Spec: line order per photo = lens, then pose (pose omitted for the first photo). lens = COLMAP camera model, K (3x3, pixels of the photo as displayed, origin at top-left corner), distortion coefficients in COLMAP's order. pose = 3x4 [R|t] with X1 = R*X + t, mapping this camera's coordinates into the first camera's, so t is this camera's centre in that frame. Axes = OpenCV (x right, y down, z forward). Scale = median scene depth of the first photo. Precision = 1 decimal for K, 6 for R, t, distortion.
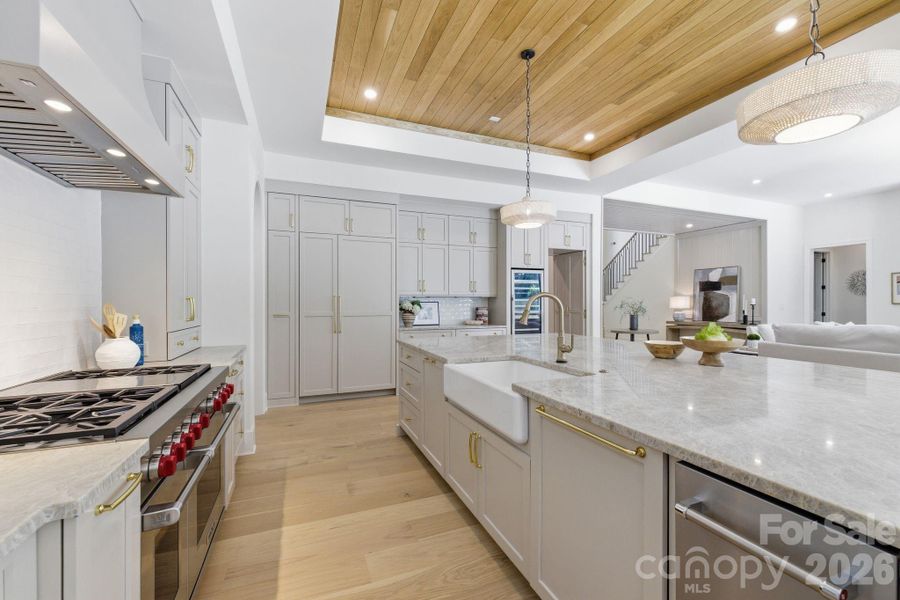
lens RADIAL K [[377.8, 0, 451.1], [0, 377.8, 301.3], [0, 0, 1]] dist [-0.000888, 0.000413]
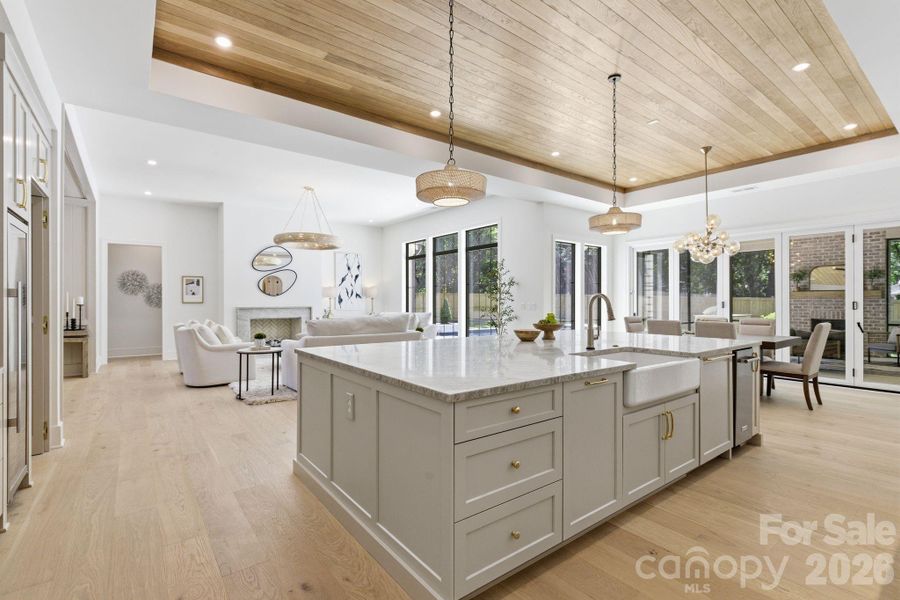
lens RADIAL K [[416.8, 0, 452.8], [0, 416.8, 301.0], [0, 0, 1]] dist [-0.004374, 0.000635]
pose [[-0.274356, 0.000955, 0.961628, -0.597340], [-0.002583, 0.999995, -0.001730, 0.002114], [-0.961625, -0.002958, -0.274352, 1.185882]]
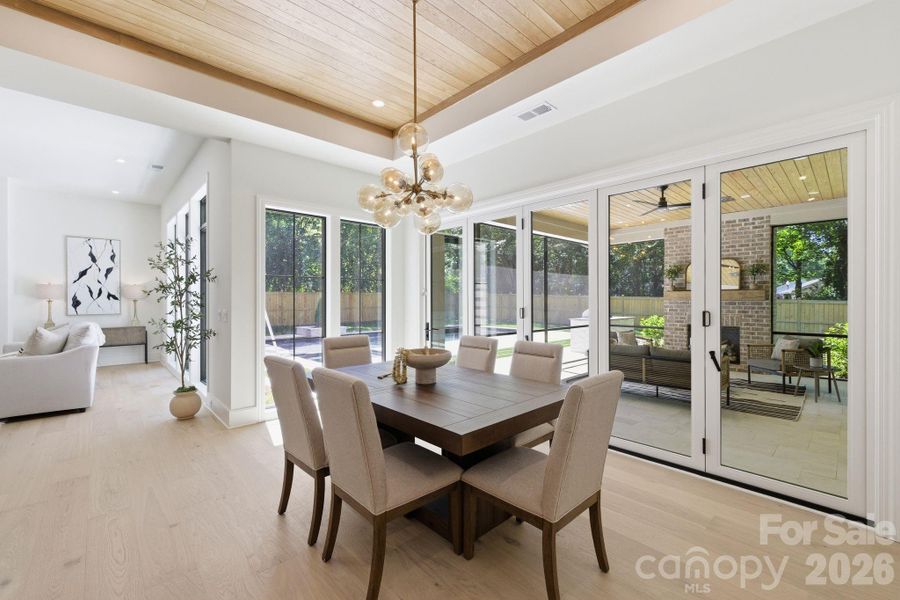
lens RADIAL K [[377.8, 0, 455.3], [0, 377.8, 300.4], [0, 0, 1]] dist [-0.000888, 0.000413]
pose [[-0.369709, -0.001476, 0.929146, 0.051276], [-0.001237, 0.999999, 0.001097, -0.026412], [-0.929147, -0.000744, -0.369710, -0.102085]]
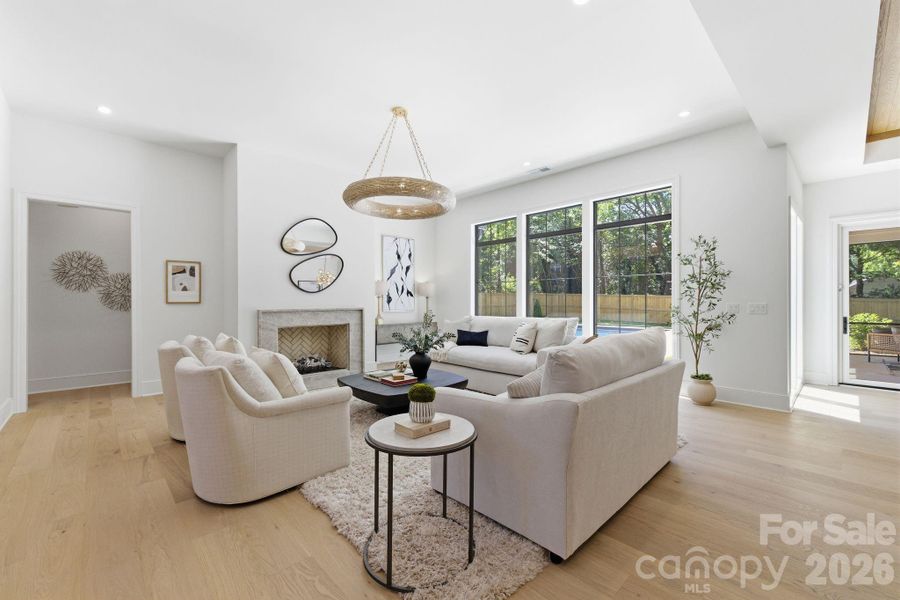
lens RADIAL K [[377.8, 0, 452.6], [0, 377.8, 300.6], [0, 0, 1]] dist [-0.000888, 0.000413]
pose [[-0.372859, -0.000304, 0.927888, 0.639964], [-0.002090, 0.999998, -0.000512, 0.001086], [-0.927886, -0.002130, -0.372859, 1.631185]]
